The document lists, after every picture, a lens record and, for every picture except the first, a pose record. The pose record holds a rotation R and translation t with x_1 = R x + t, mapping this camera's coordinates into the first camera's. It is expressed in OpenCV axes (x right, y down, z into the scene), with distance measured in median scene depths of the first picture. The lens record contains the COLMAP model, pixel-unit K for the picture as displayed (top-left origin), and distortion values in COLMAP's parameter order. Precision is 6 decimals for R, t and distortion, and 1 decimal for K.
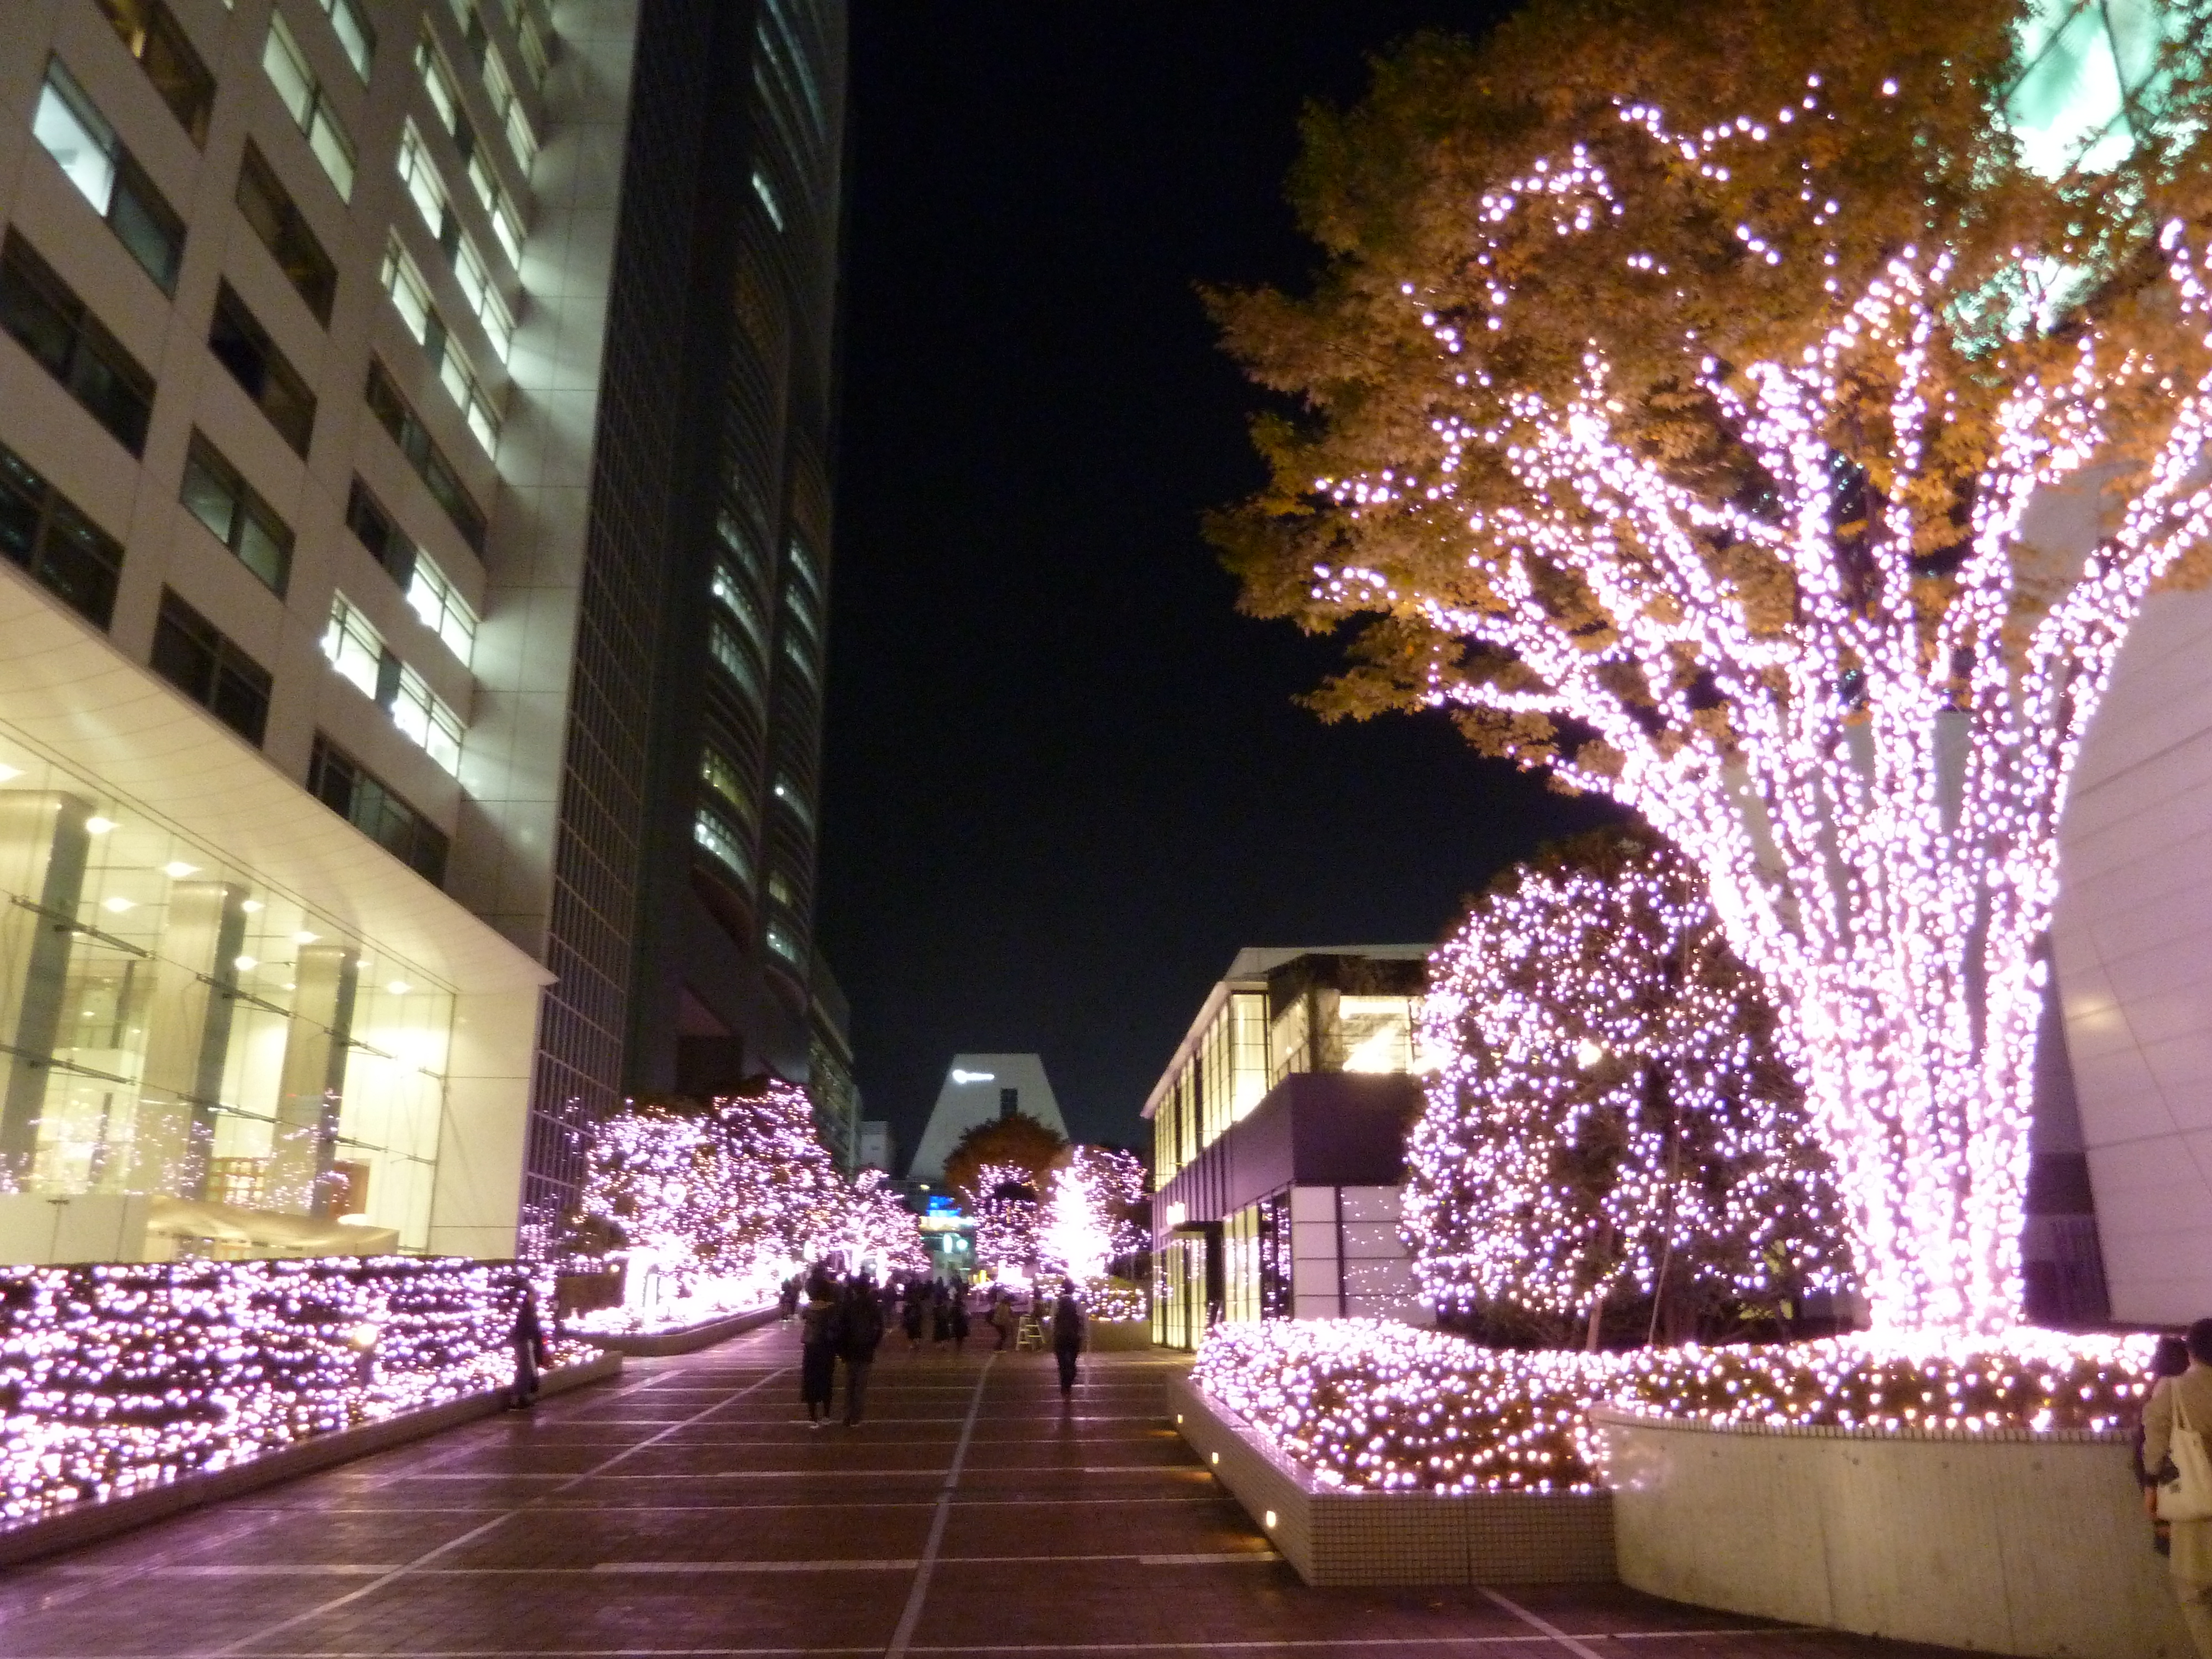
lens RADIAL K [[1715.7, 0, 1106.0], [0, 1715.7, 829.5], [0, 0, 1]] dist [-0.005141, -0.000722]
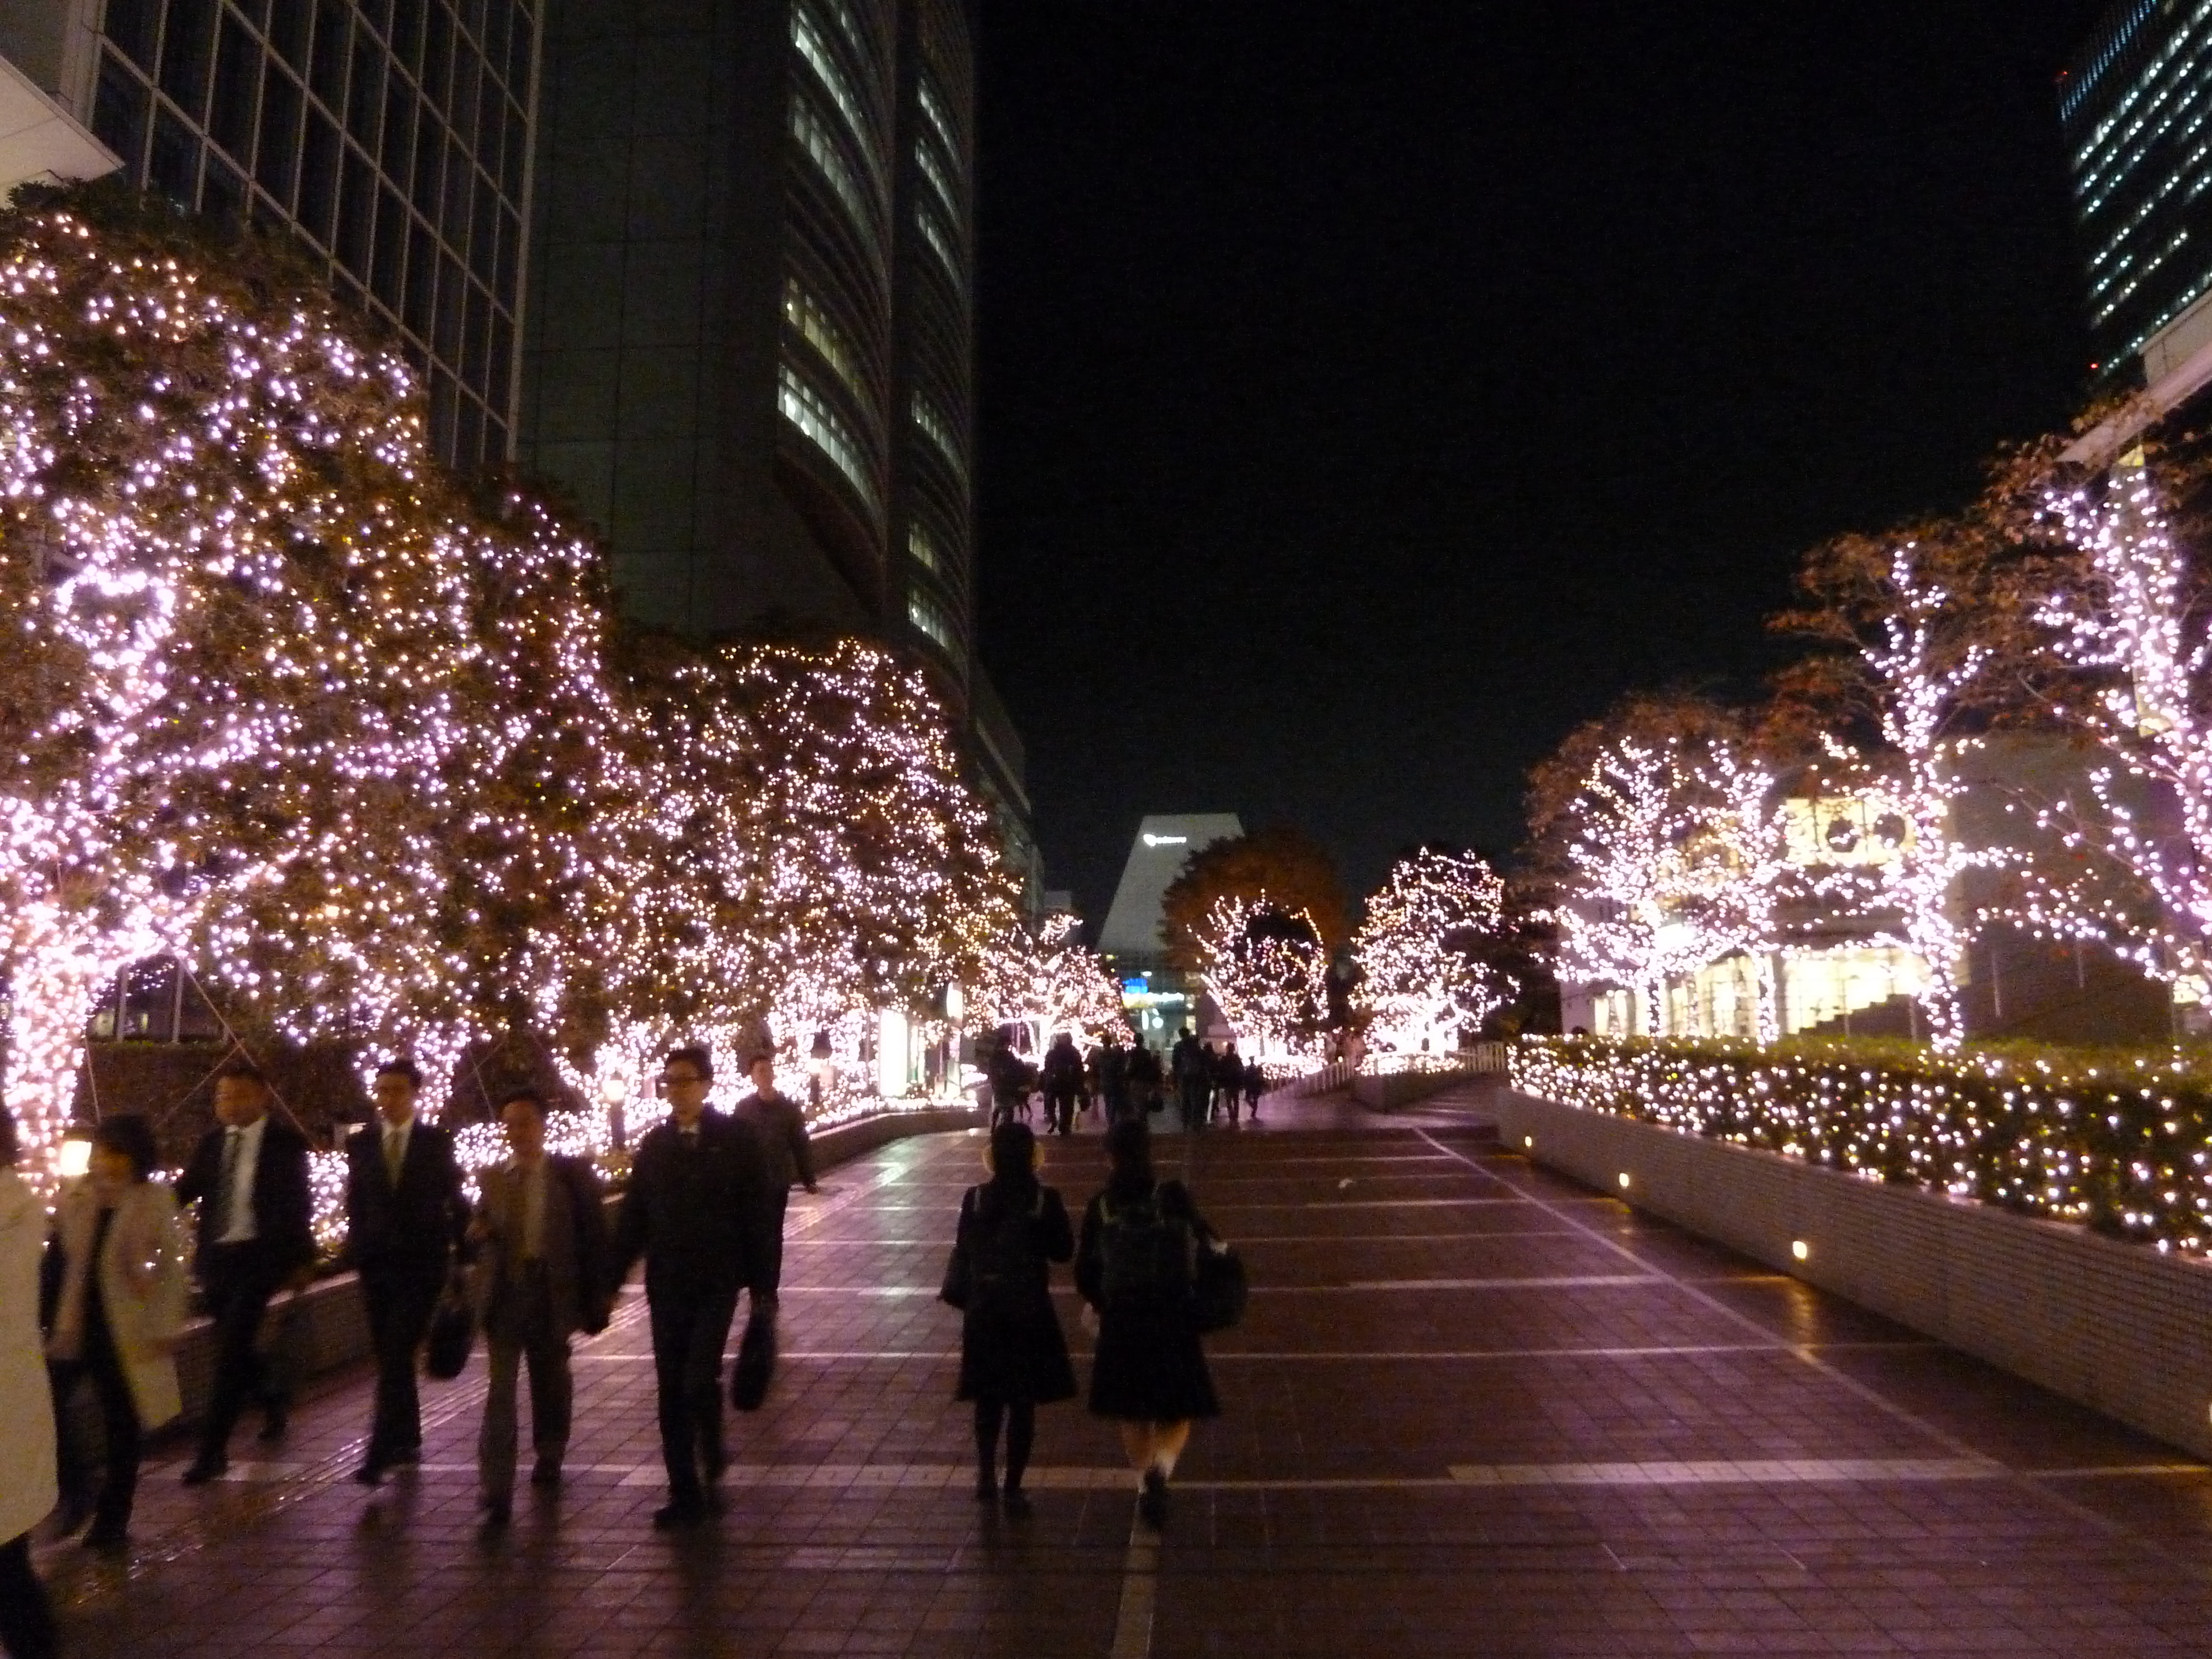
lens RADIAL K [[1601.0, 0, 1106.0], [0, 1601.0, 829.5], [0, 0, 1]] dist [0.000554, 0.001111]
pose [[0.994892, -0.023456, -0.098185, -0.049303], [0.034363, 0.993235, 0.110922, 0.087250], [0.094919, -0.113729, 0.988967, 0.328695]]
